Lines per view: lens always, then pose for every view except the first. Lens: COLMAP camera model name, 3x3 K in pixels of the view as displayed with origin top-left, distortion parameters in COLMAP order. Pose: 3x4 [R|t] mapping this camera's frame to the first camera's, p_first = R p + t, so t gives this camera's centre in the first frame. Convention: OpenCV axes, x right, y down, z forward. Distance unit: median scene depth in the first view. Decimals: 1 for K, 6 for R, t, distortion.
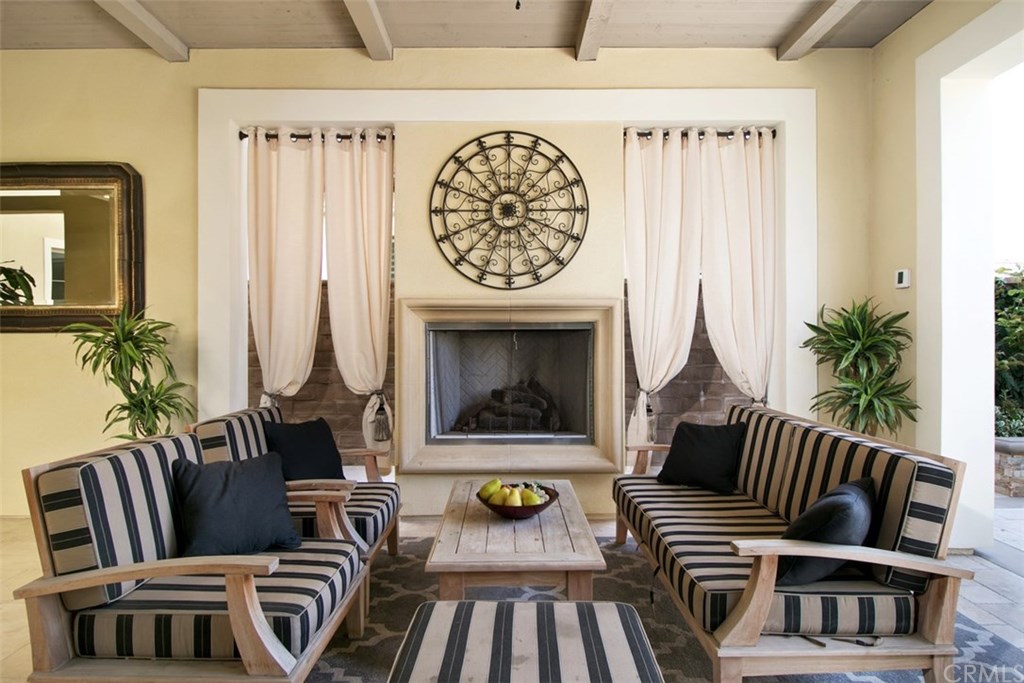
lens RADIAL K [[629.3, 0, 514.5], [0, 629.3, 338.5], [0, 0, 1]] dist [-0.003029, -0.000540]
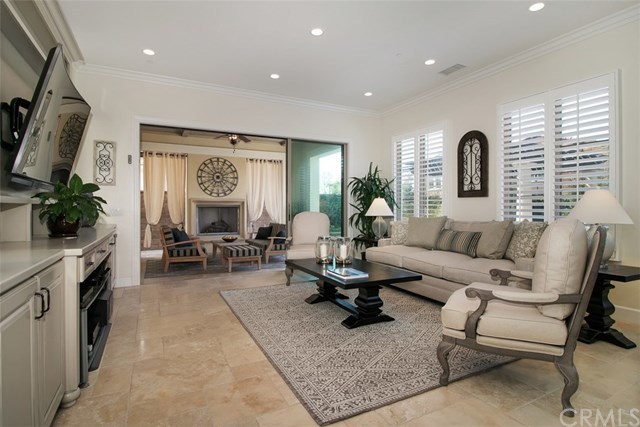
lens RADIAL K [[324.7, 0, 319.2], [0, 324.7, 208.1], [0, 0, 1]] dist [-0.018301, -0.004038]
pose [[0.902726, 0.003621, 0.430201, -0.318090], [-0.000448, 0.999972, -0.007478, 0.009227], [-0.430216, 0.006558, 0.902702, -1.158127]]
